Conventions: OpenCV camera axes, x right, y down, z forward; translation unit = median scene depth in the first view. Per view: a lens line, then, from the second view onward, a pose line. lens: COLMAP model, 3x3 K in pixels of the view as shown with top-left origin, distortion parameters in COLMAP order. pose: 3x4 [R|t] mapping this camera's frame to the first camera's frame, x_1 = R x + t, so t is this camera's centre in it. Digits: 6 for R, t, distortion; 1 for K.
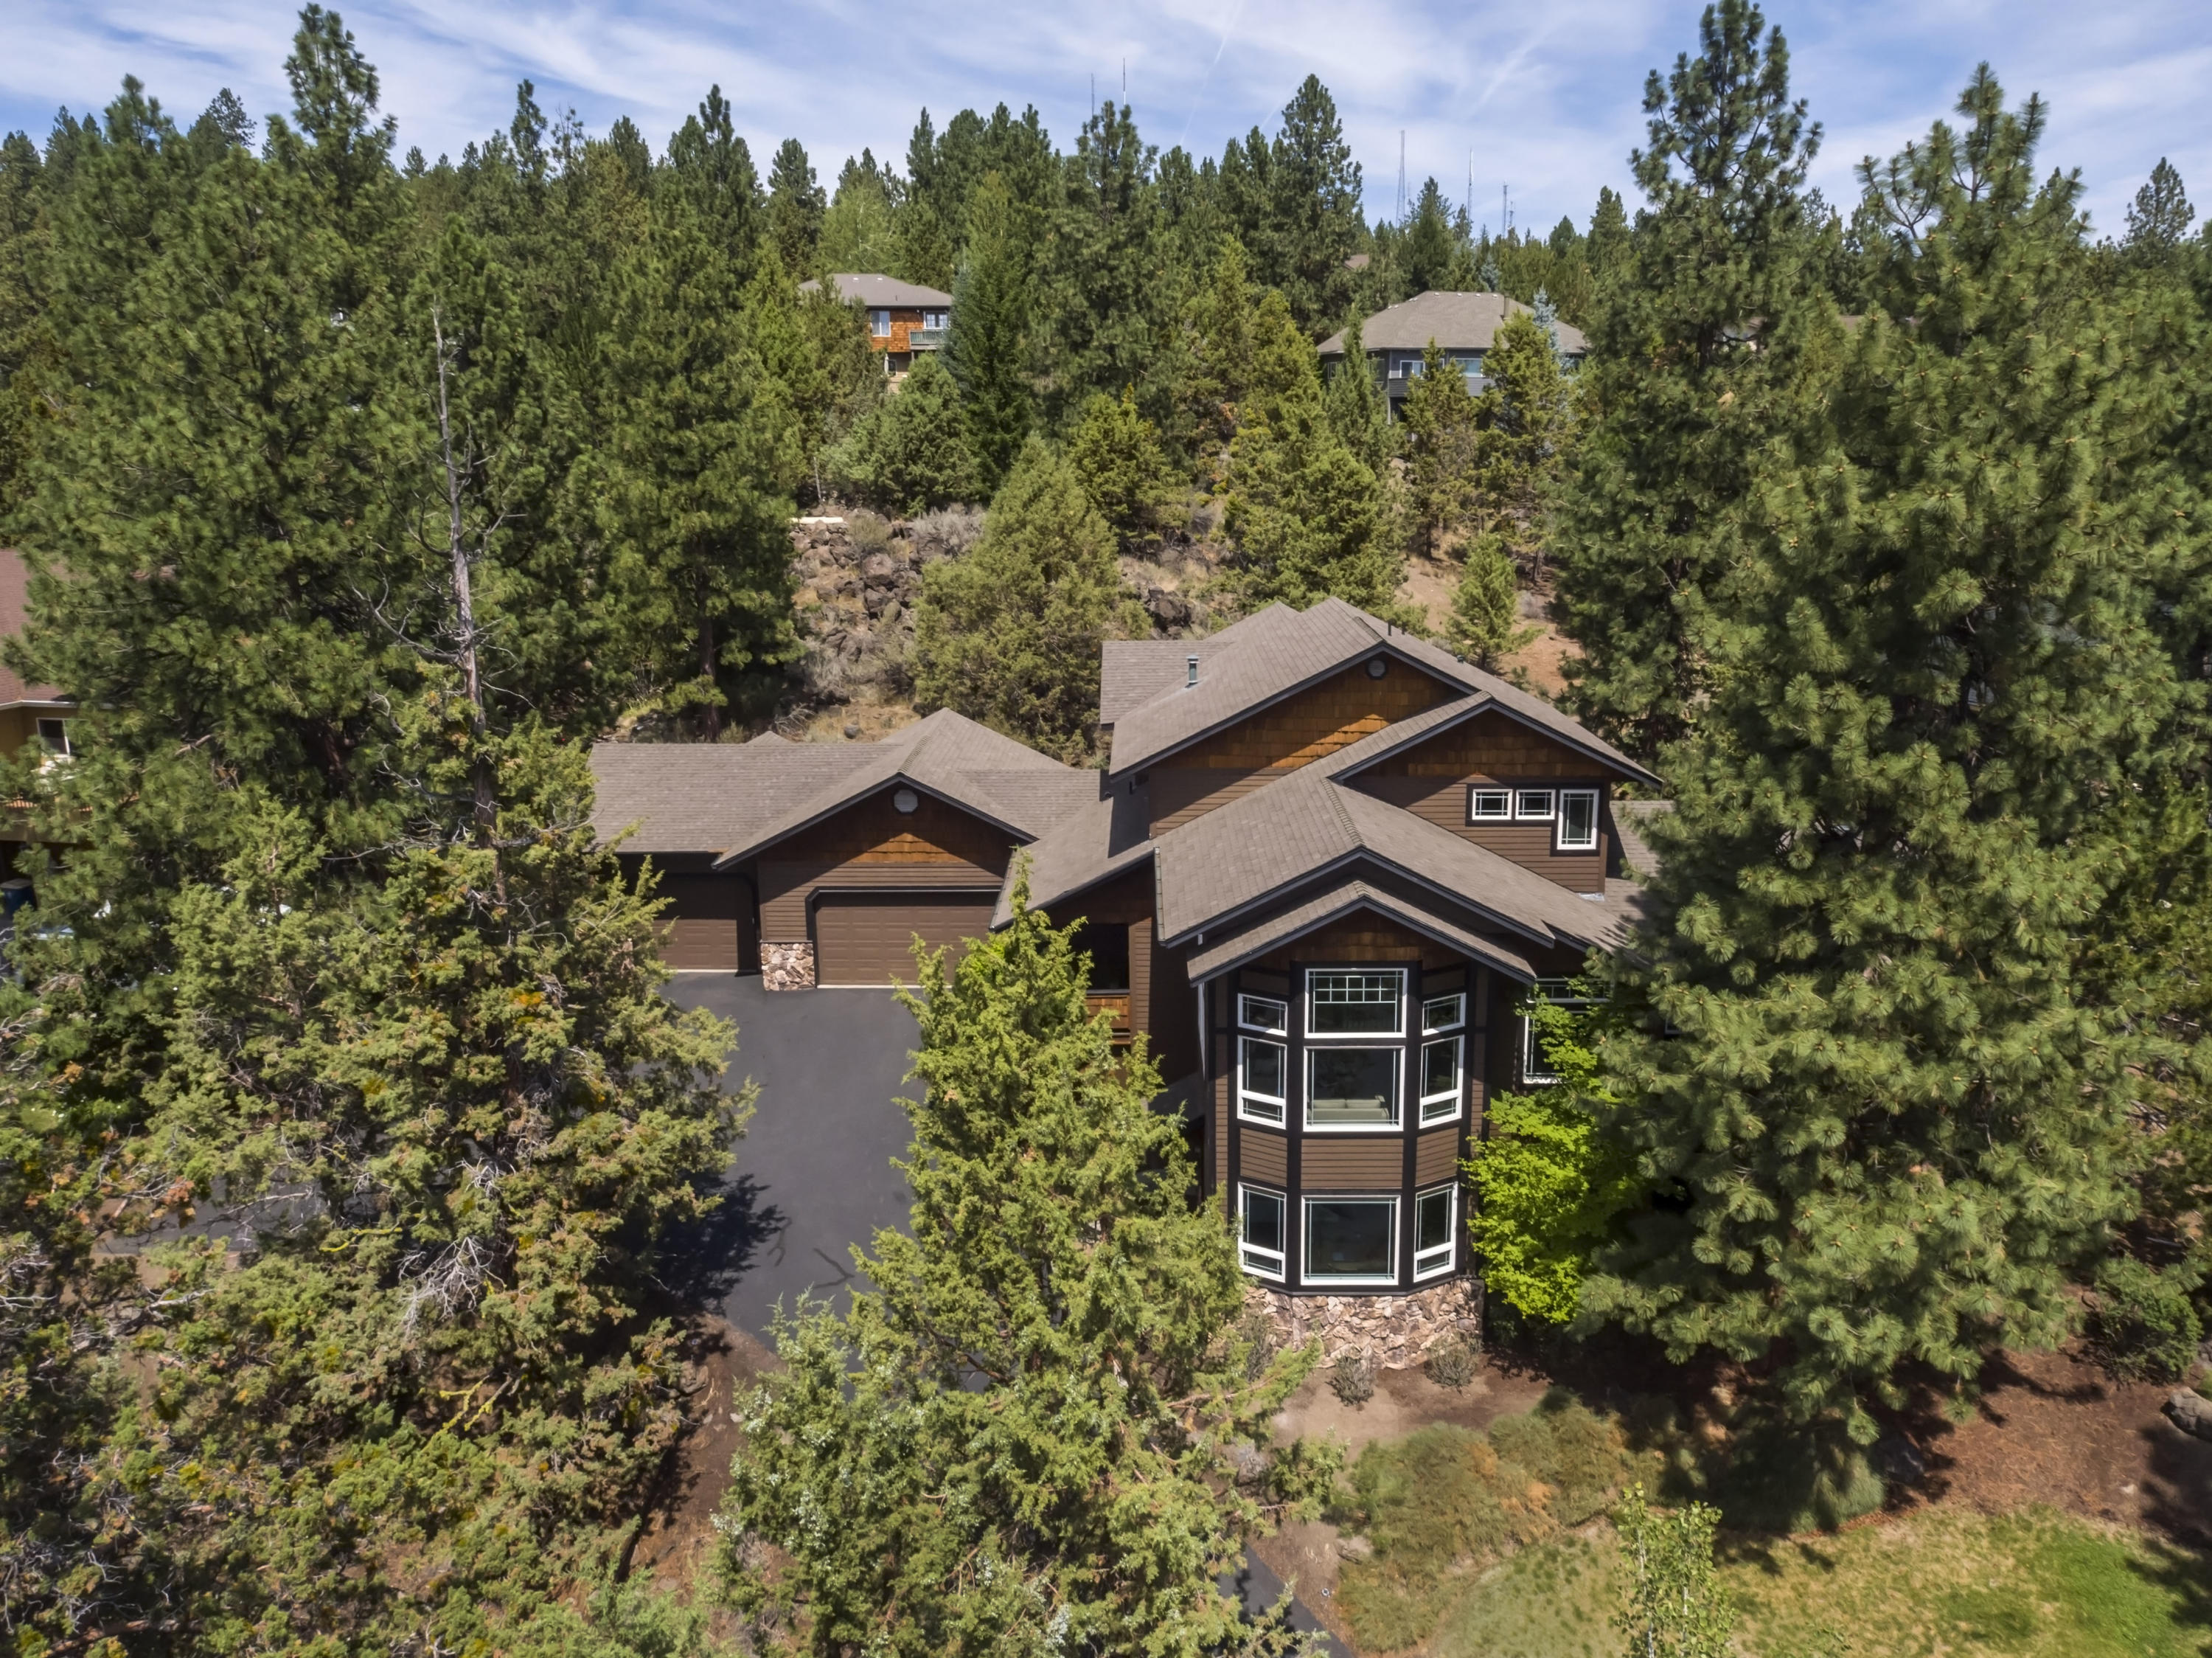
lens RADIAL K [[2587.6, 0, 969.1], [0, 2587.6, 828.4], [0, 0, 1]] dist [0.002135, 0.008011]
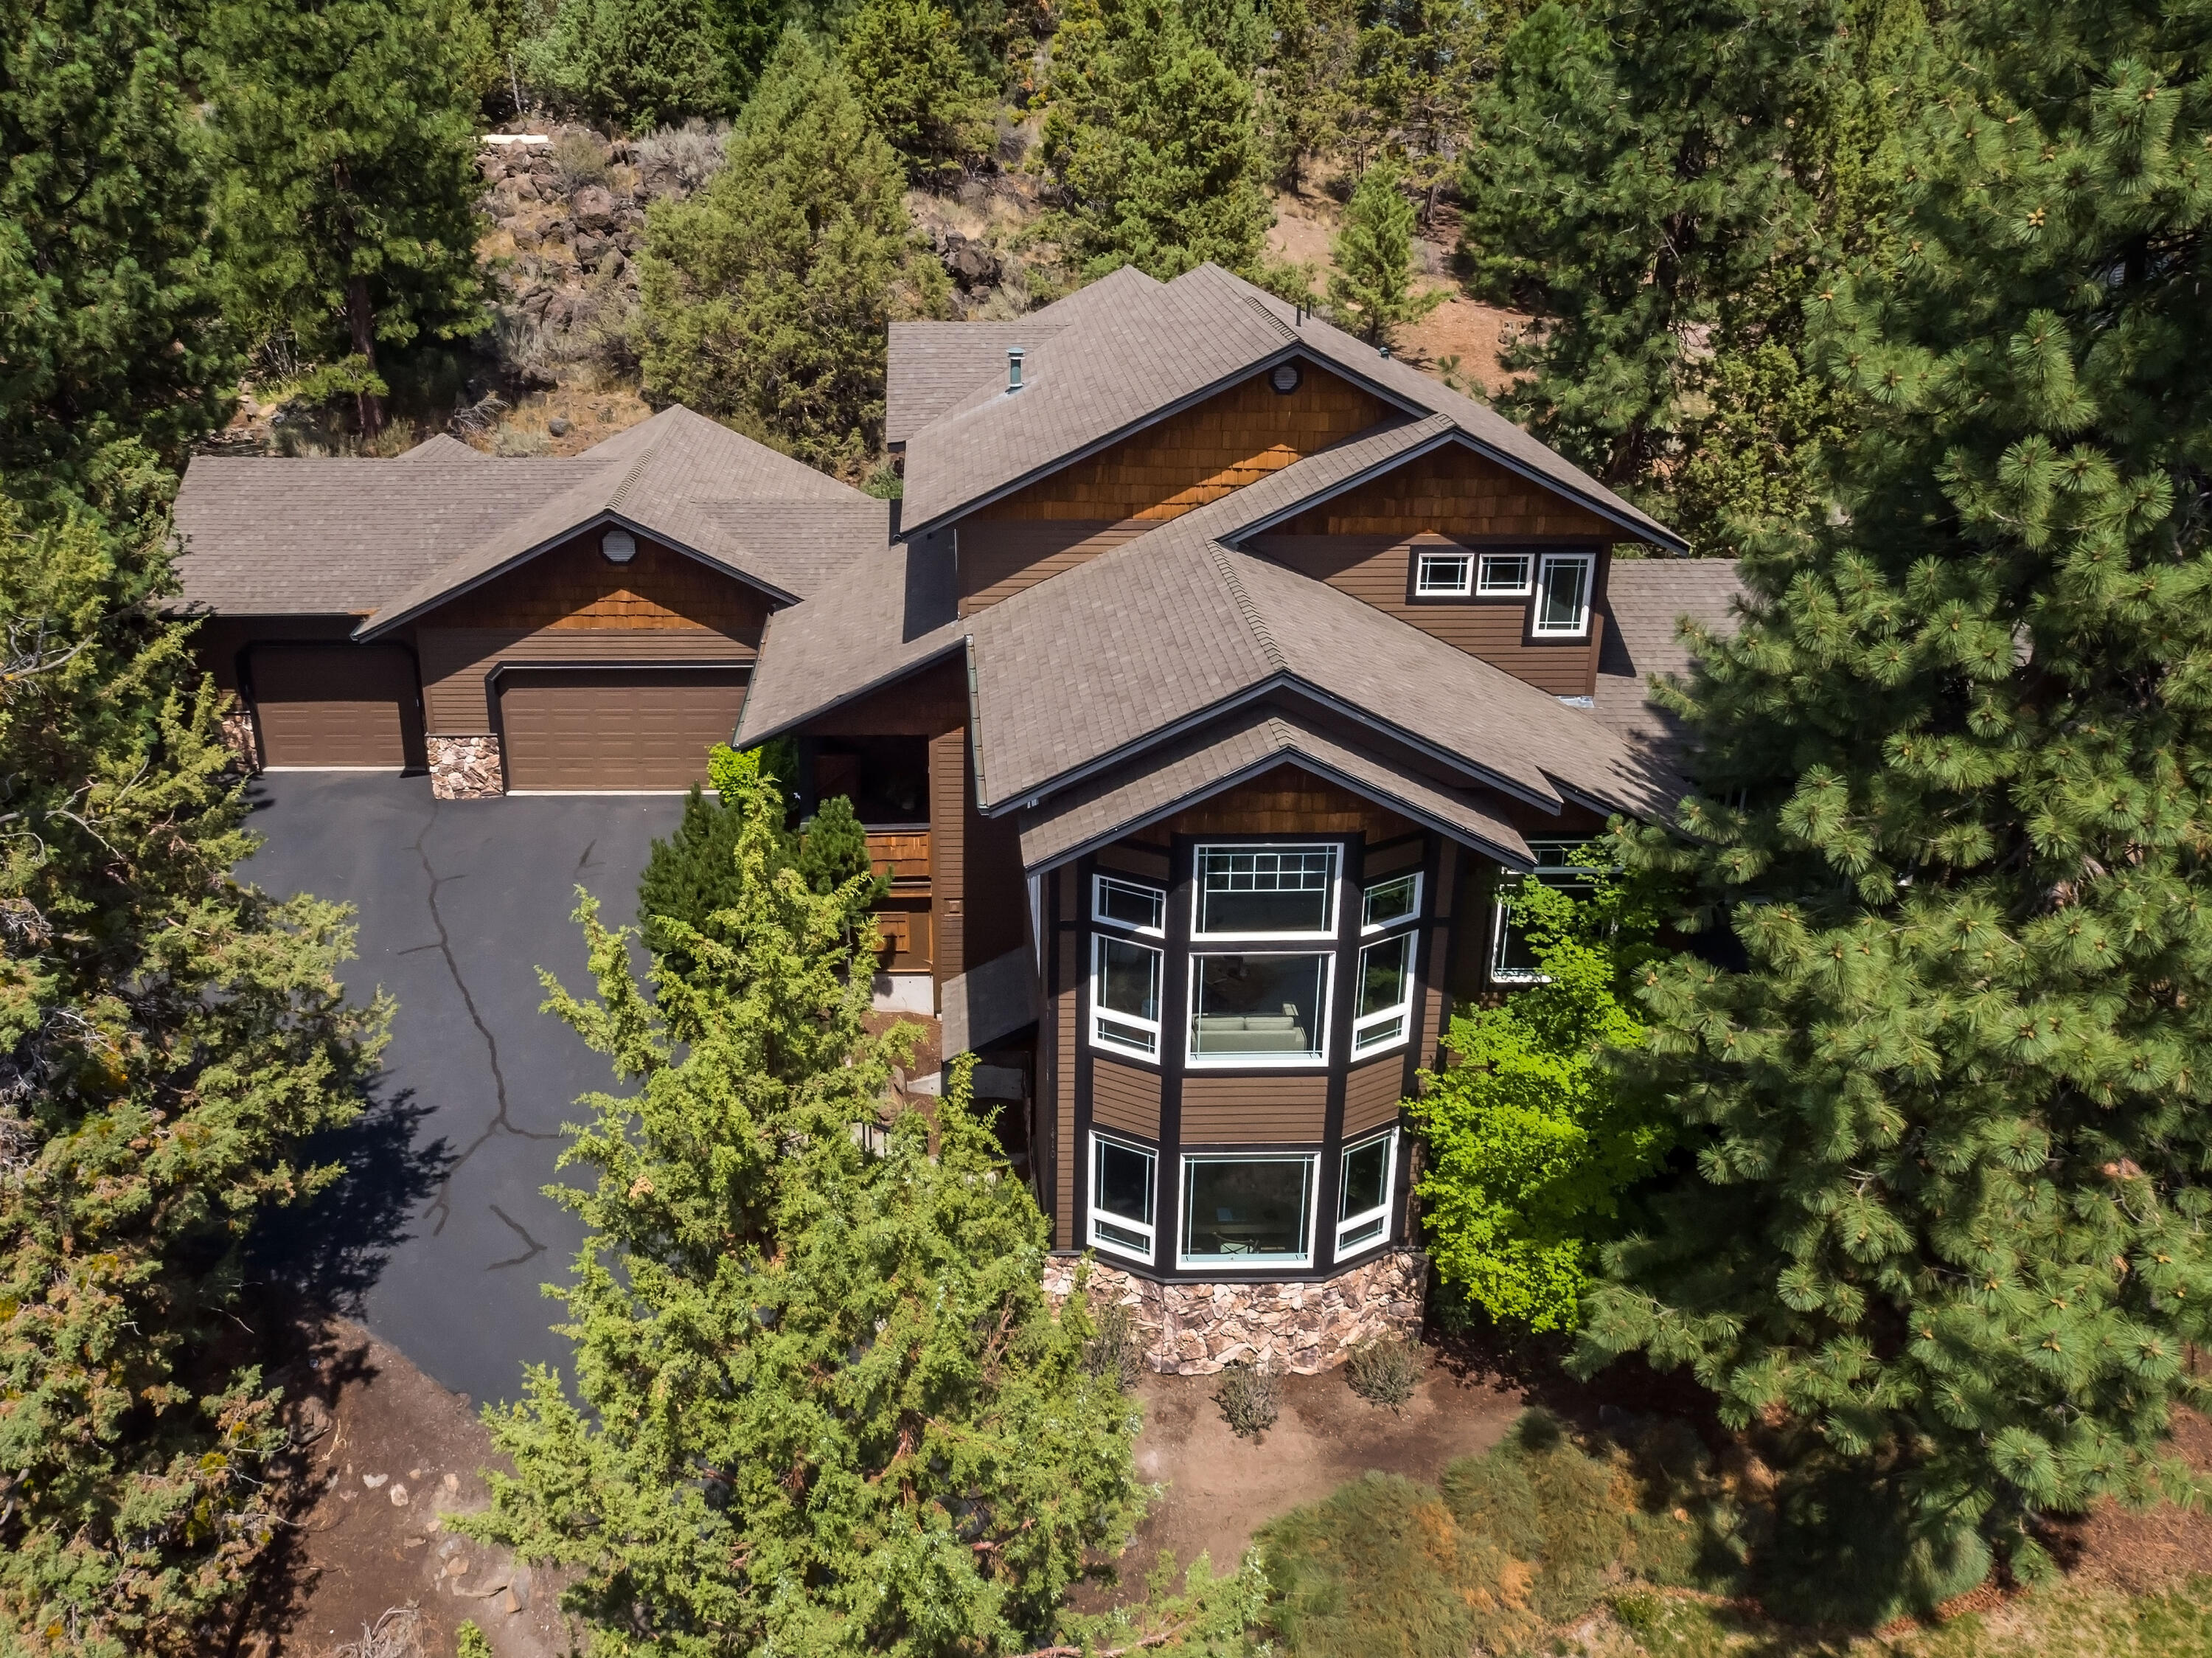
lens RADIAL K [[2587.6, 0, 969.1], [0, 2587.6, 828.4], [0, 0, 1]] dist [0.002135, 0.008011]
pose [[0.996448, -0.014582, 0.082941, 0.014012], [0.002256, 0.989163, 0.146803, -0.045038], [-0.084183, -0.146094, 0.985682, 0.310259]]
